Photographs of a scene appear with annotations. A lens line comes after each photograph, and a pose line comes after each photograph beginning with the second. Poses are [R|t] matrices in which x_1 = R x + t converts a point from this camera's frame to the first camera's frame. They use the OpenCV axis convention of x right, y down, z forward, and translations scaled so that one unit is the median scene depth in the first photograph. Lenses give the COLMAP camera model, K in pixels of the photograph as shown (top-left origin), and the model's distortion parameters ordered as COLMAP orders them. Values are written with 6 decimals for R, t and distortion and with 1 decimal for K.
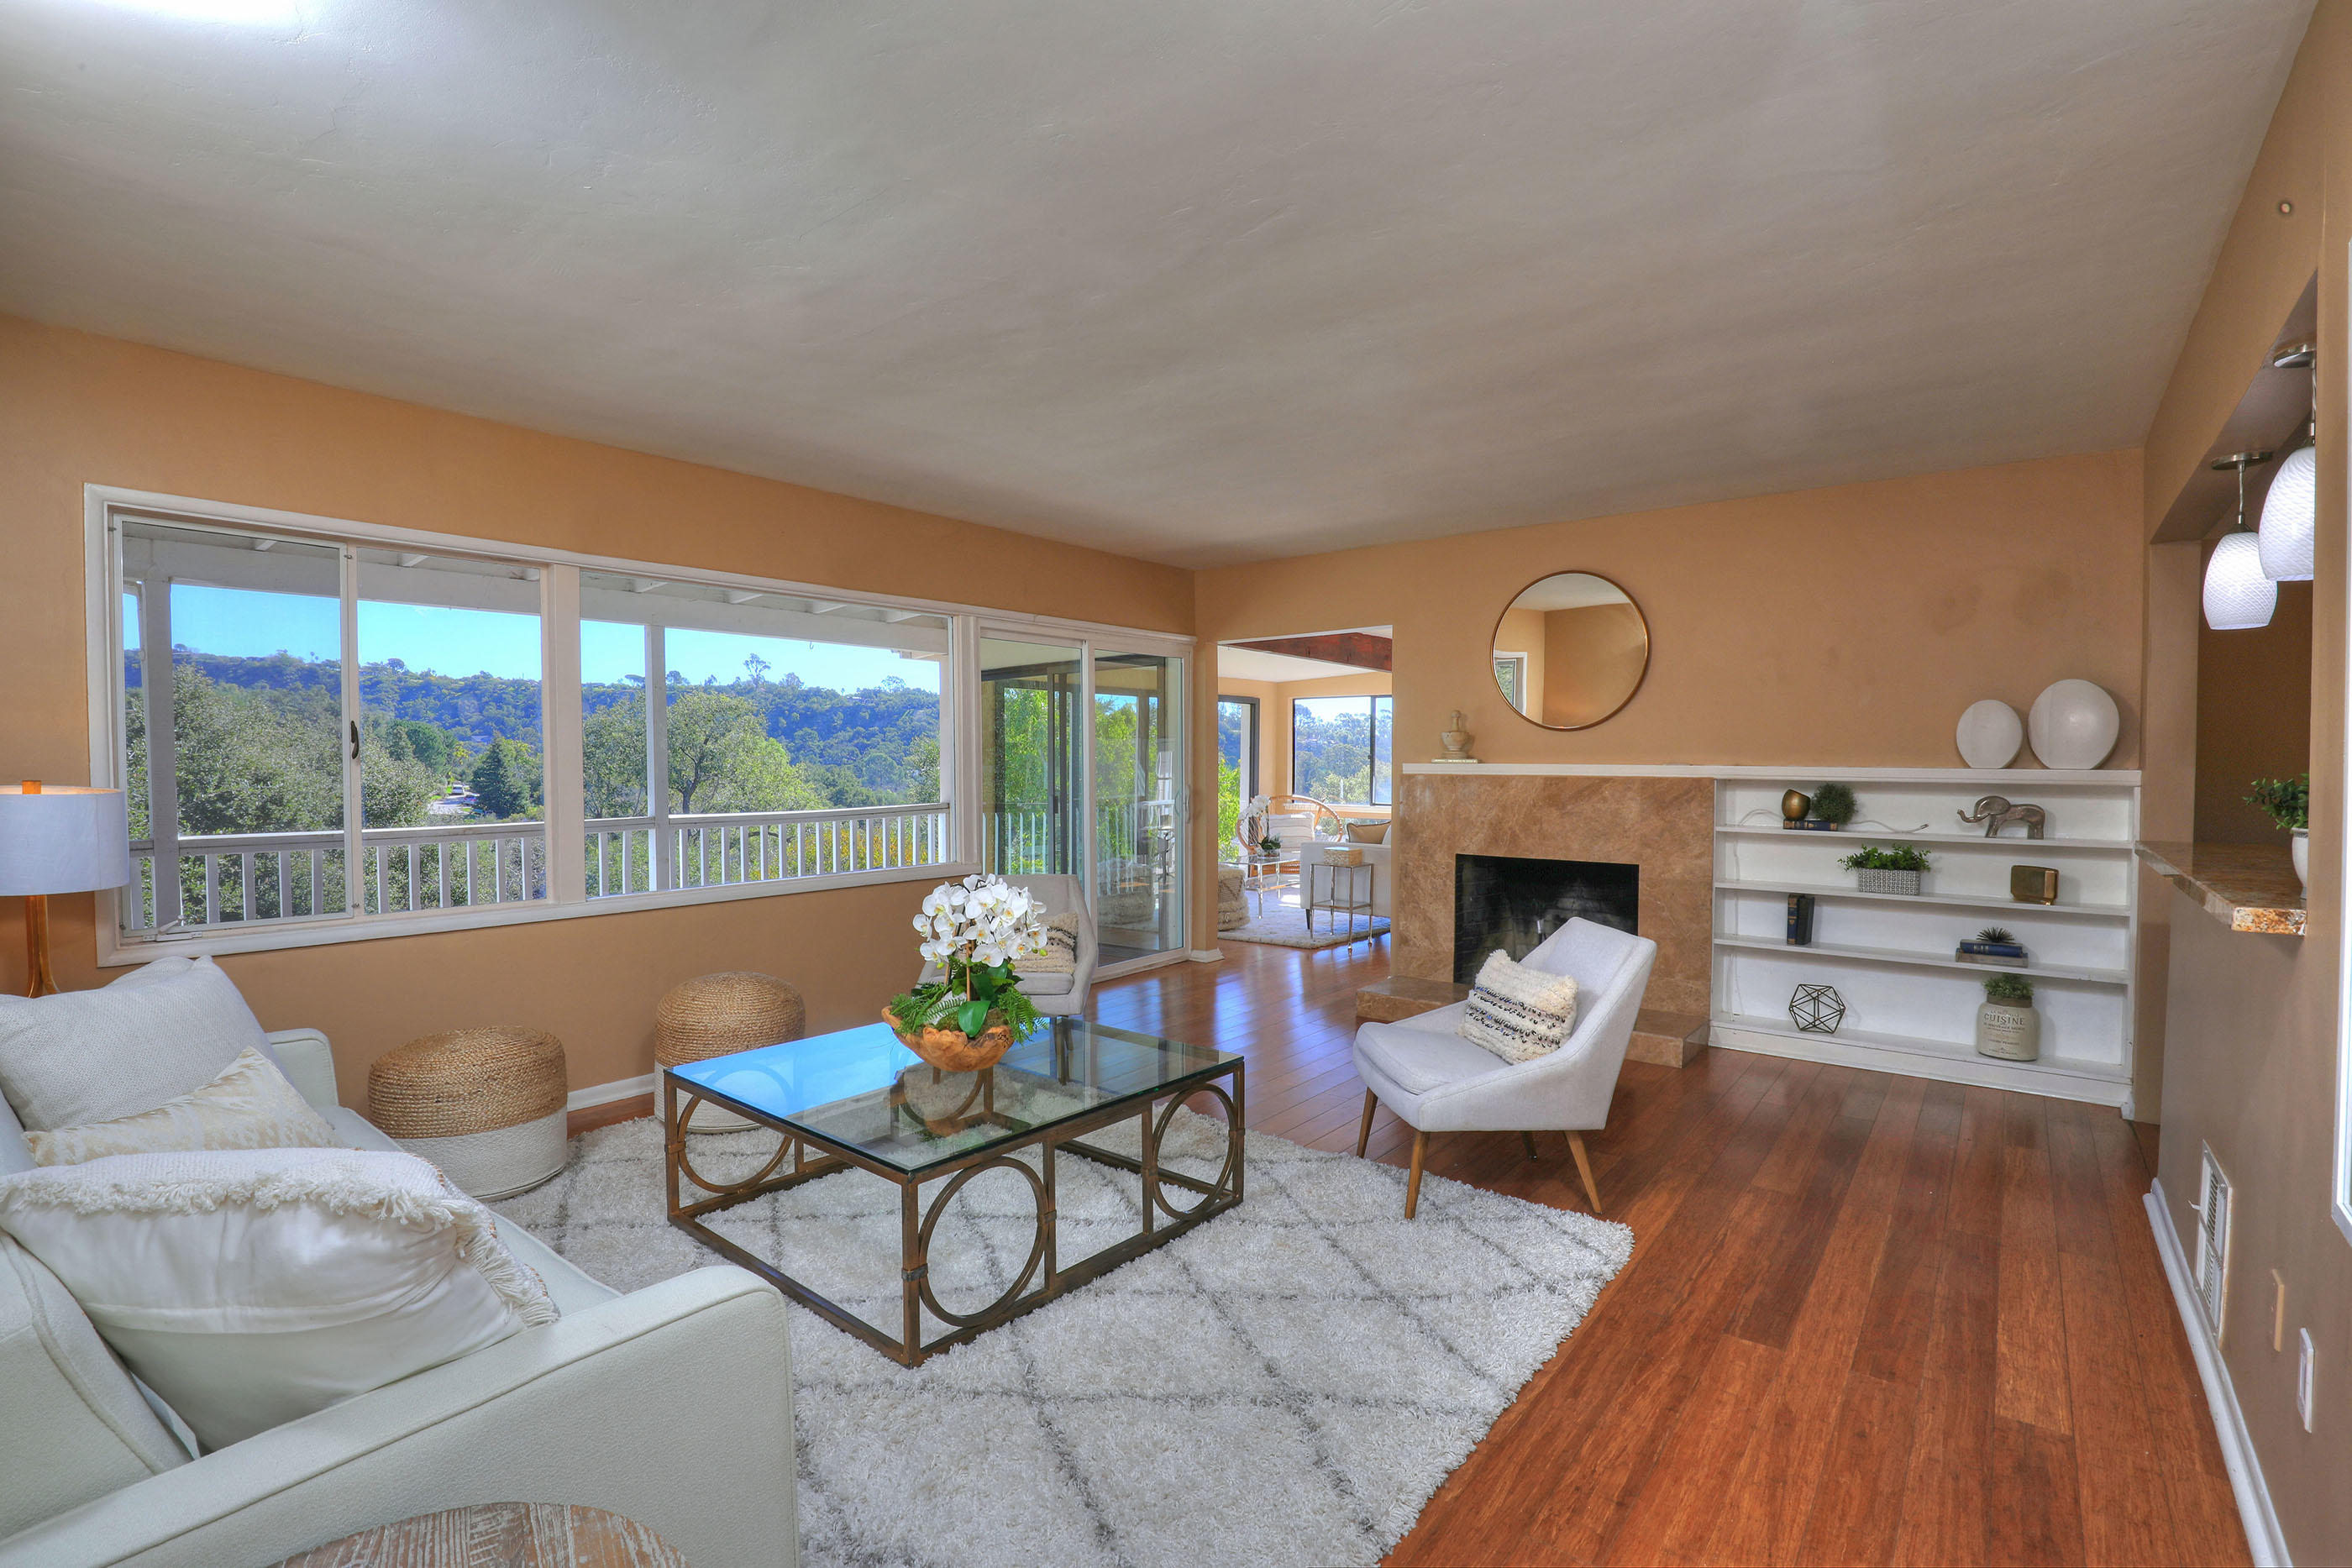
lens RADIAL K [[1084.4, 0, 1176.0], [0, 1084.4, 784.0], [0, 0, 1]] dist [-0.001997, -0.000141]
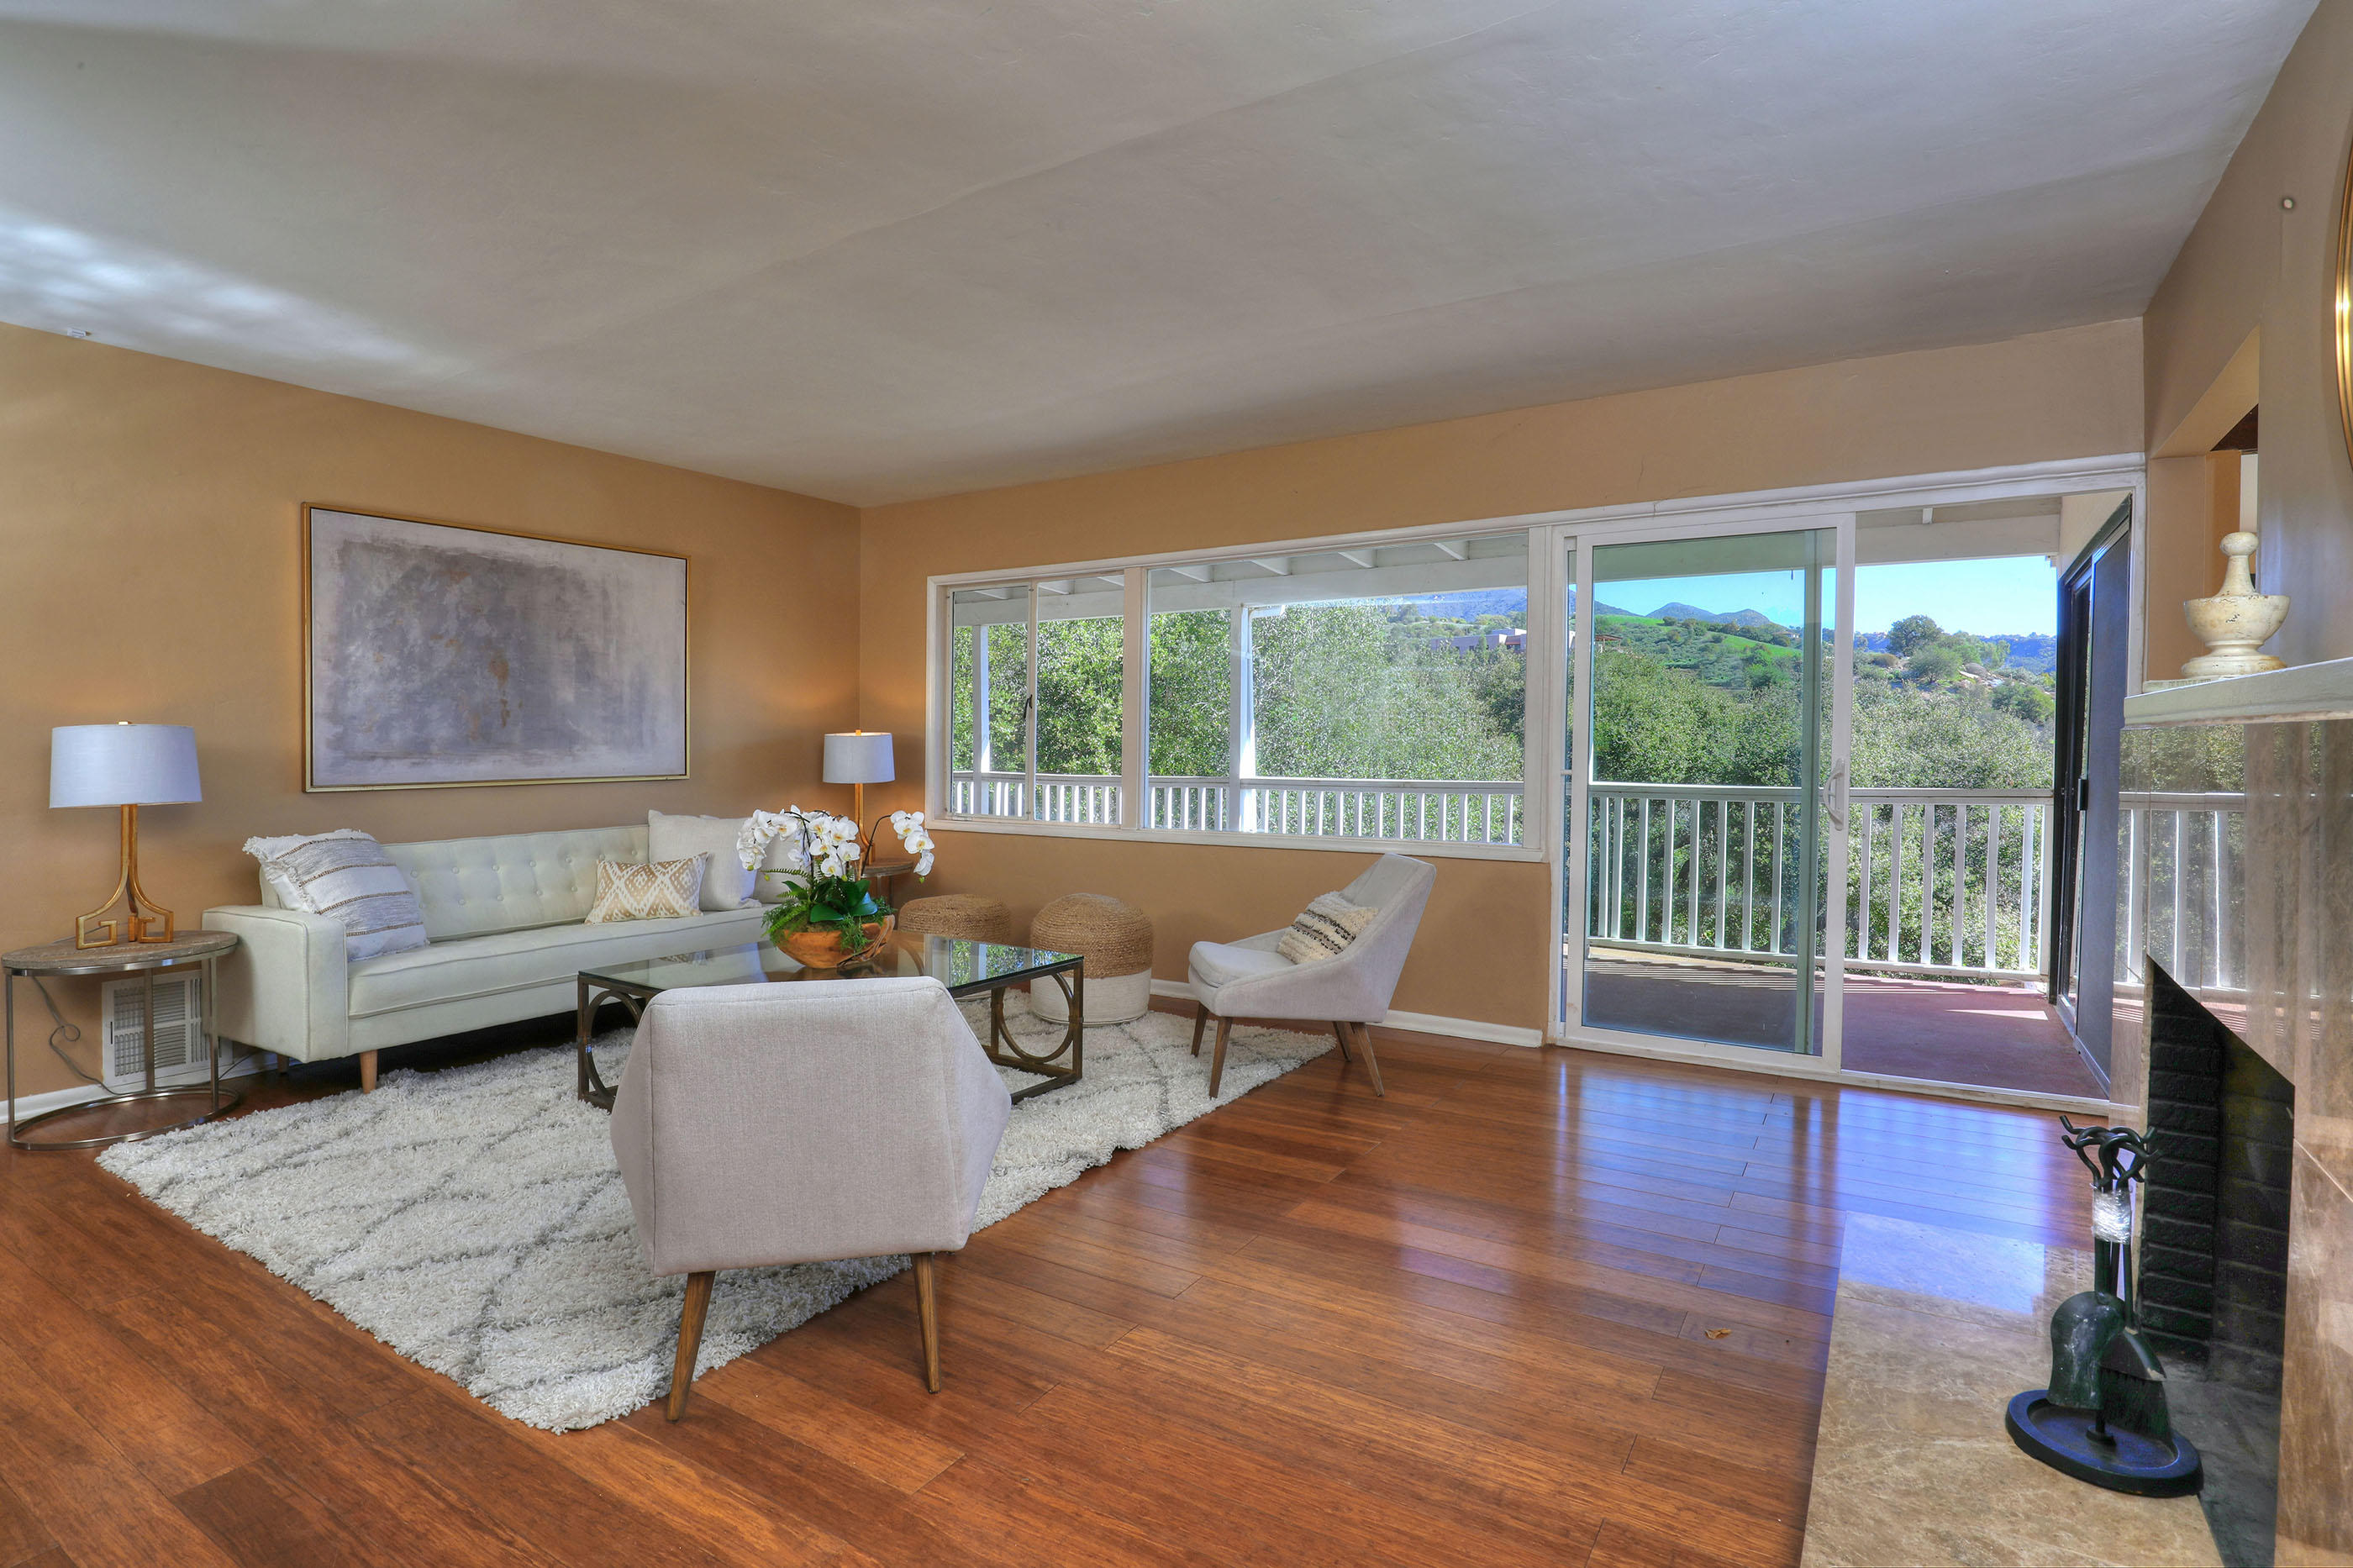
lens RADIAL K [[1126.4, 0, 1176.5], [0, 1126.4, 784.0], [0, 0, 1]] dist [-0.000942, -0.000011]
pose [[0.106950, 0.047989, -0.993106, 0.653150], [-0.022169, 0.998701, 0.045872, -0.005934], [0.994017, 0.017111, 0.107875, 0.755403]]
